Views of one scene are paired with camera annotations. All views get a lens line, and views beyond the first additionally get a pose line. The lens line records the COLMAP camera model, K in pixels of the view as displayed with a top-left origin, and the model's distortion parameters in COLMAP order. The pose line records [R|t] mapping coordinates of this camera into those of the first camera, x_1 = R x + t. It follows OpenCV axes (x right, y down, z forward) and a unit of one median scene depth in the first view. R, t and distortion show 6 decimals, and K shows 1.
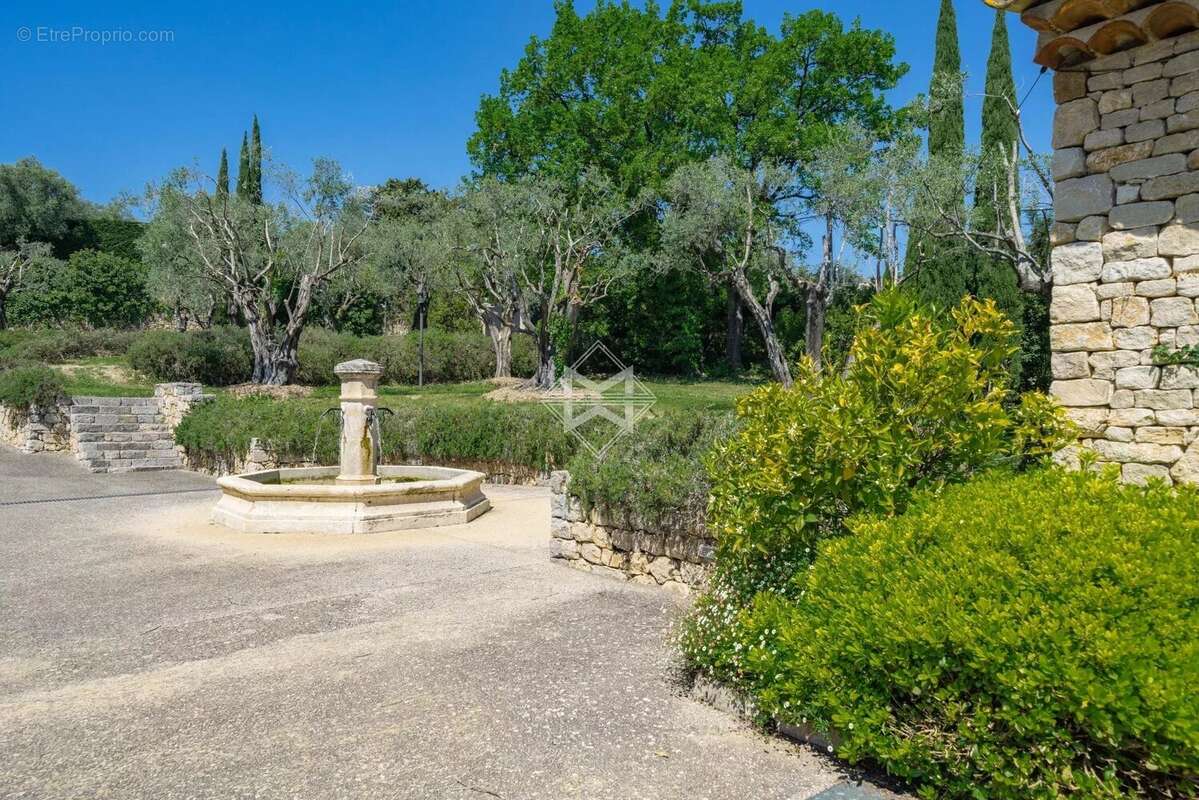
lens RADIAL K [[901.0, 0, 599.5], [0, 901.0, 400.0], [0, 0, 1]] dist [0.035858, -0.010701]
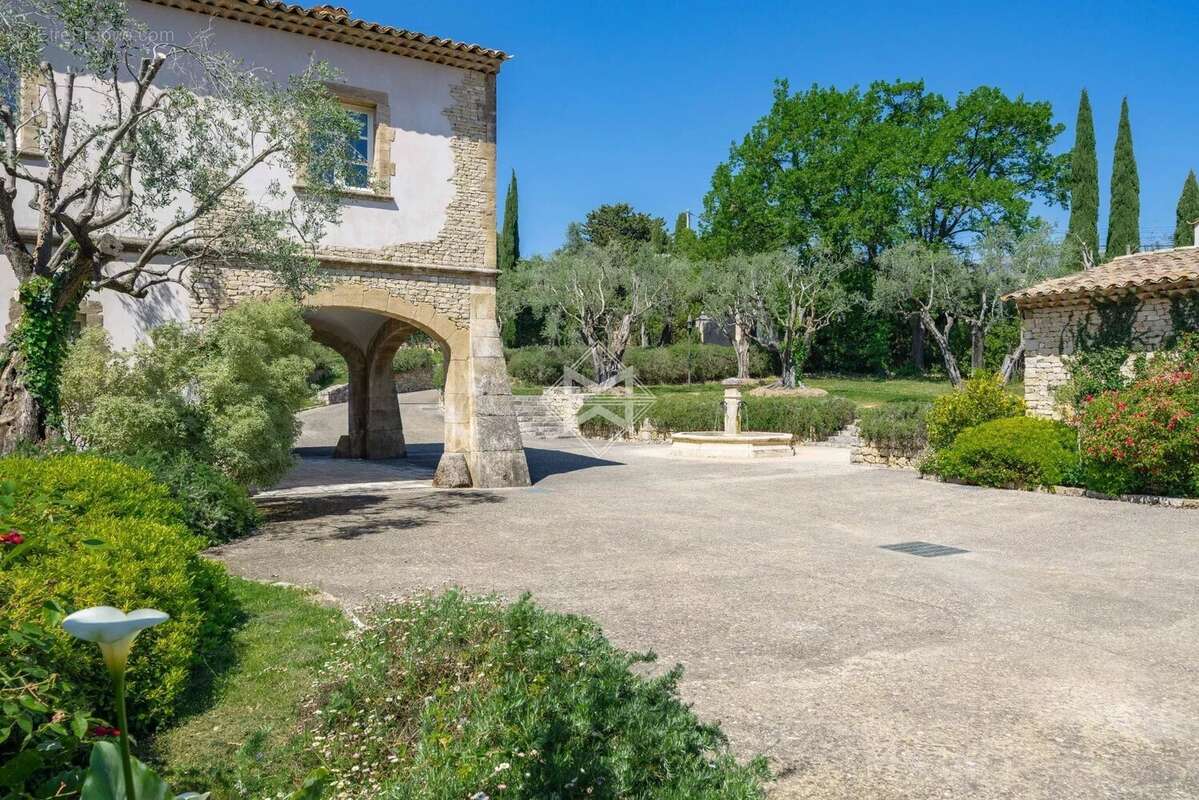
lens RADIAL K [[901.0, 0, 599.5], [0, 901.0, 400.0], [0, 0, 1]] dist [0.035858, -0.010701]
pose [[0.983401, -0.005341, -0.181368, -0.114859], [0.006870, 0.999946, 0.007806, -0.007479], [0.181316, -0.008923, 0.983384, -0.631059]]
